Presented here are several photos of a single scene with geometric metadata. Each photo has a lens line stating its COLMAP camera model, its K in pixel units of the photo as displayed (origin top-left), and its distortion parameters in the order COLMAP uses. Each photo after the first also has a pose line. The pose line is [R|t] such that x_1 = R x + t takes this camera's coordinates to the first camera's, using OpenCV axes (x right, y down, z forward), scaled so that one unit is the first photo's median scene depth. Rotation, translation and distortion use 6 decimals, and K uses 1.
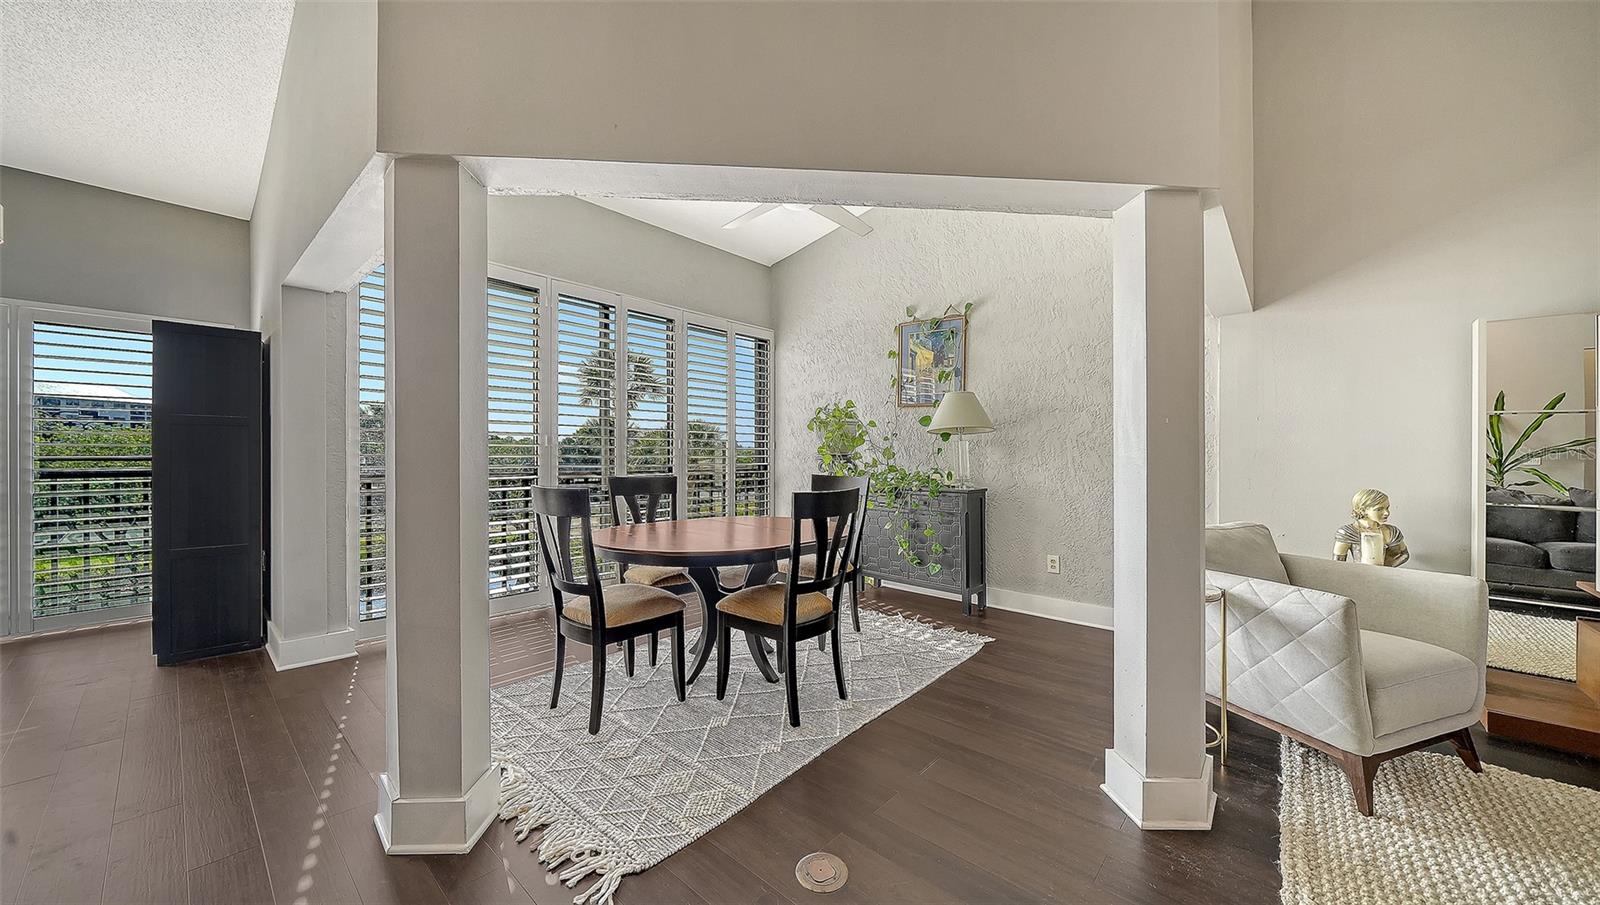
lens RADIAL K [[556.6, 0, 799.7], [0, 556.6, 451.5], [0, 0, 1]] dist [-0.008470, -0.000855]
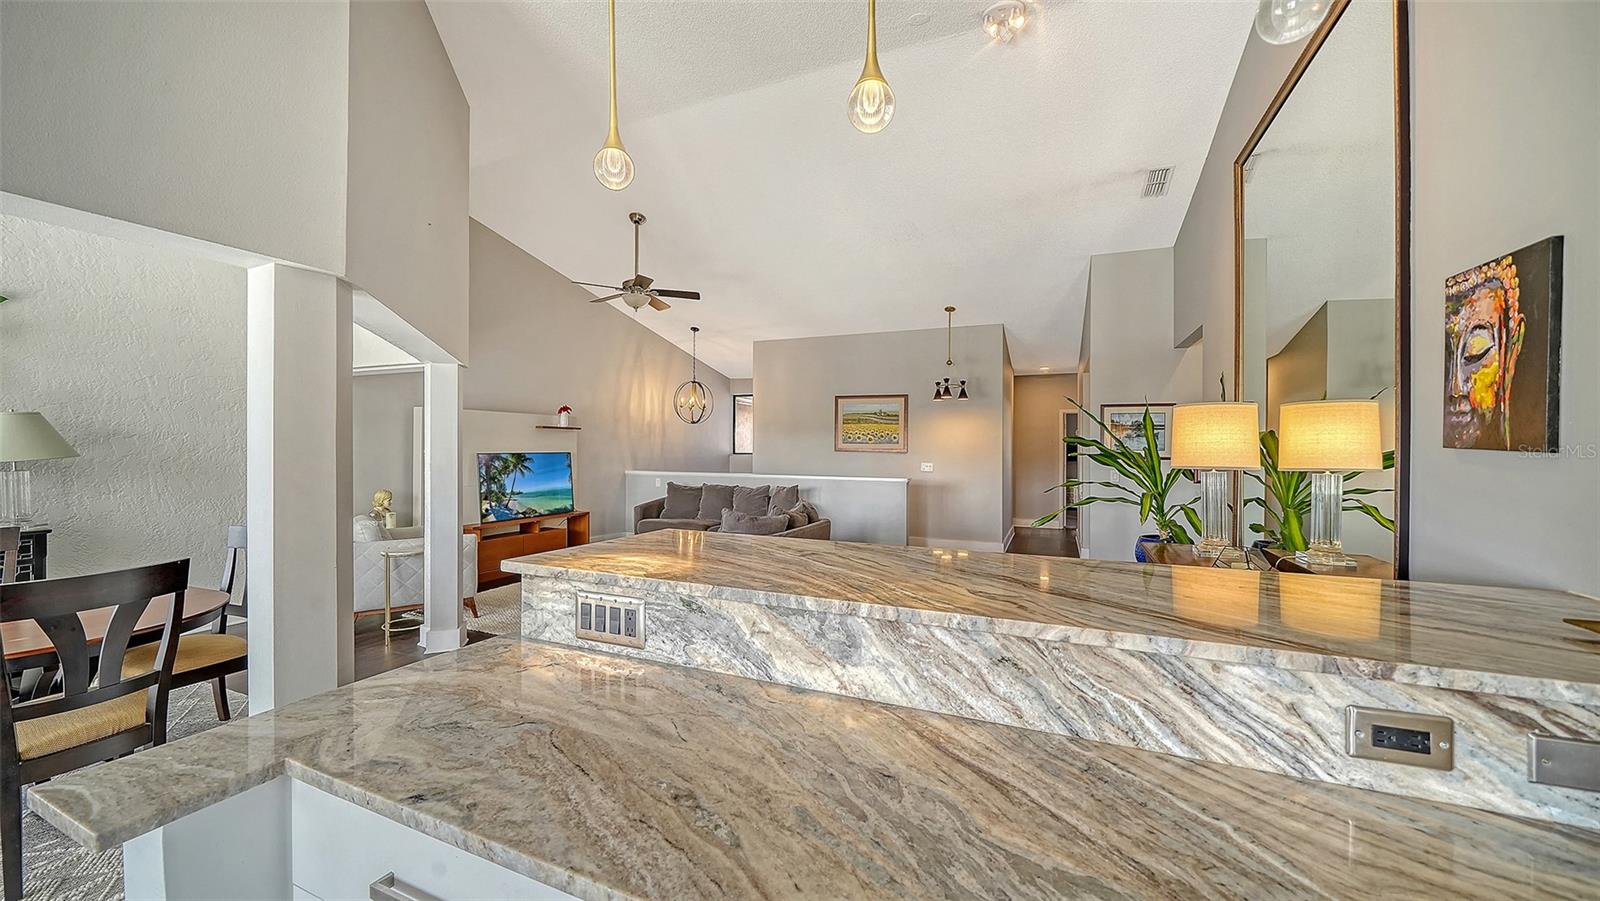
lens RADIAL K [[580.4, 0, 795.1], [0, 580.4, 455.3], [0, 0, 1]] dist [-0.012653, -0.000216]
pose [[-0.304119, -0.024725, 0.952313, -0.887660], [-0.011798, 0.999684, 0.022187, -0.077667], [-0.952561, -0.004488, -0.304314, 0.183917]]
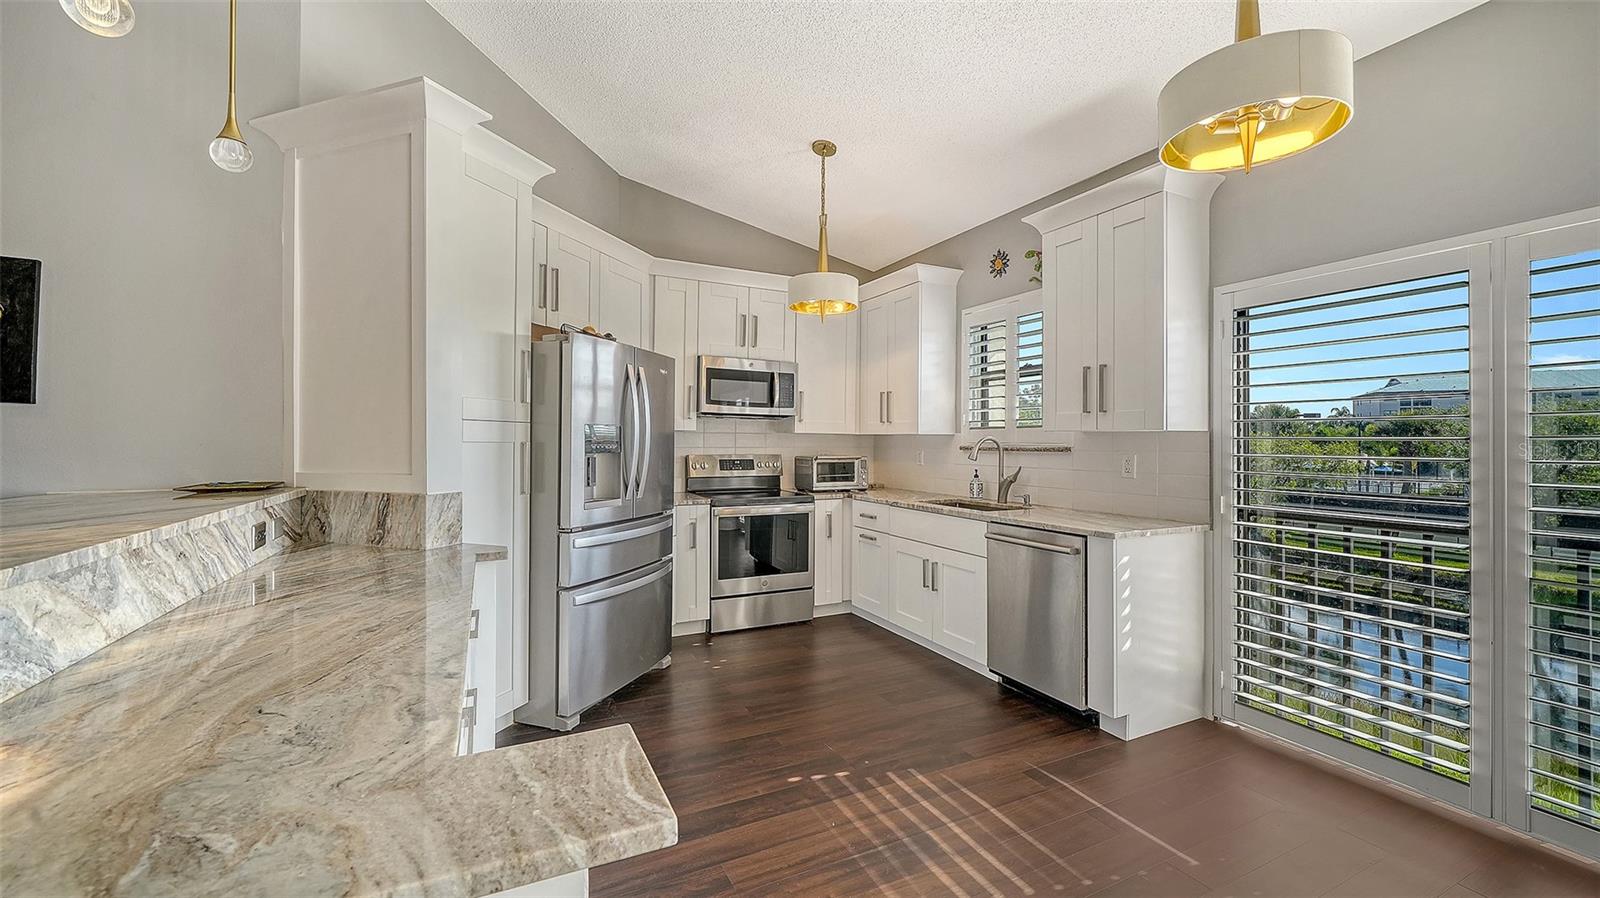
lens RADIAL K [[637.2, 0, 796.2], [0, 637.2, 444.3], [0, 0, 1]] dist [-0.003901, -0.000753]
pose [[-0.382956, -0.005015, -0.923753, -0.448624], [-0.003255, 0.999986, -0.004080, -0.041076], [0.923761, 0.001444, -0.382967, 0.492033]]
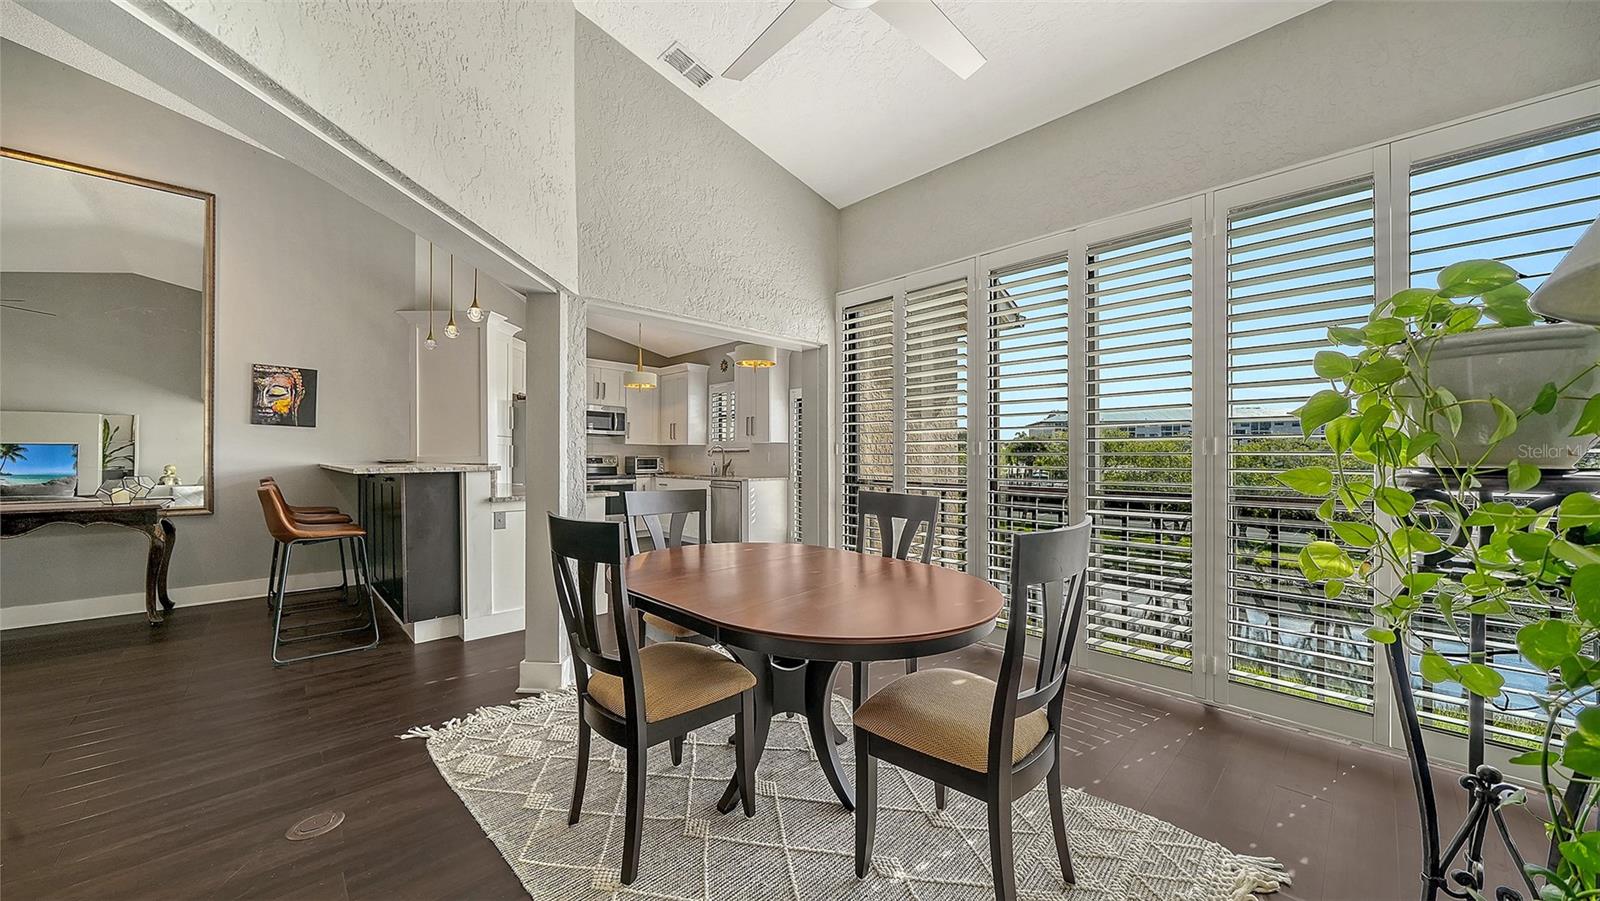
lens RADIAL K [[559.3, 0, 798.2], [0, 559.3, 454.6], [0, 0, 1]] dist [-0.005142, -0.001335]
pose [[-0.074518, -0.014038, -0.997121, 0.439849], [0.000395, 0.999900, -0.014107, 0.001153], [0.997220, -0.001446, -0.074505, 0.815176]]
